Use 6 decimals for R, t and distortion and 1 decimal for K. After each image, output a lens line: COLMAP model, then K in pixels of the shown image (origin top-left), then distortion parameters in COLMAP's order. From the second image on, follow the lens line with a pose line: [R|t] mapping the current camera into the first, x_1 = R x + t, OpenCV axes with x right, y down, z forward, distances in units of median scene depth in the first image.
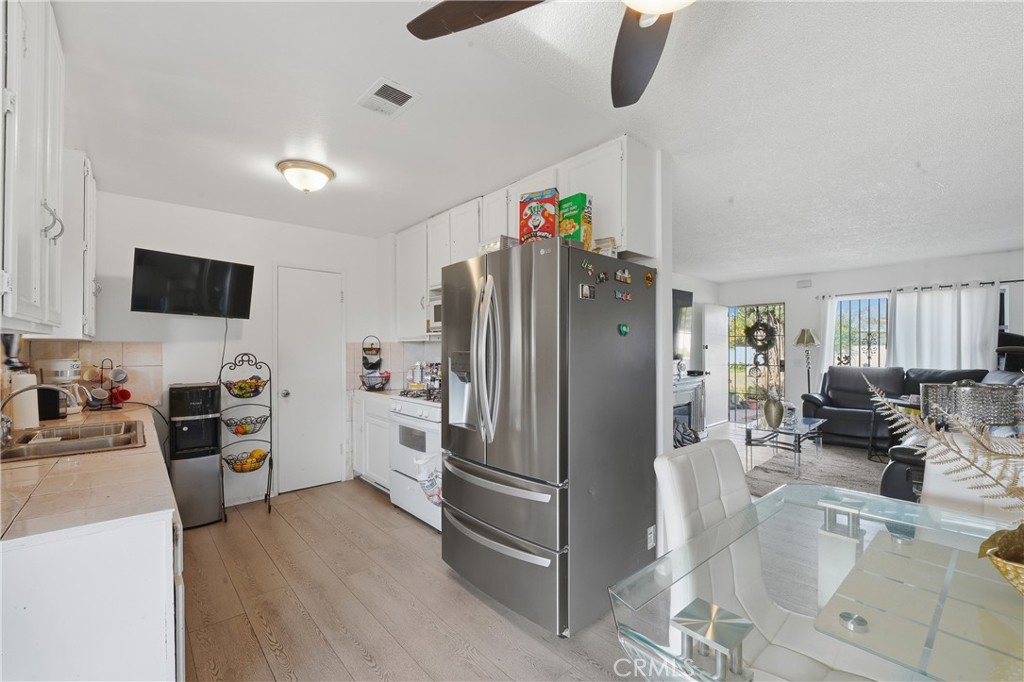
lens RADIAL K [[429.5, 0, 511.1], [0, 429.5, 346.8], [0, 0, 1]] dist [-0.010516, -0.000133]
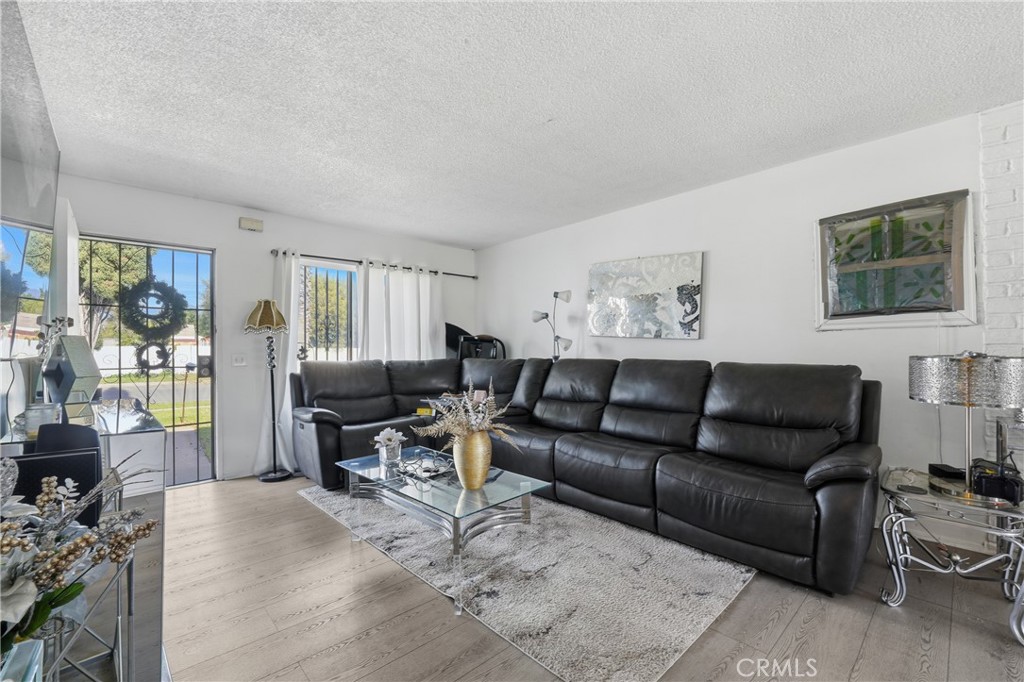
lens RADIAL K [[429.5, 0, 511.8], [0, 429.5, 341.8], [0, 0, 1]] dist [-0.010516, -0.000133]
pose [[-0.015848, 0.011672, 0.999806, 0.085306], [-0.000364, 0.999932, -0.011680, 0.018780], [-0.999874, -0.000549, -0.015843, 0.596289]]
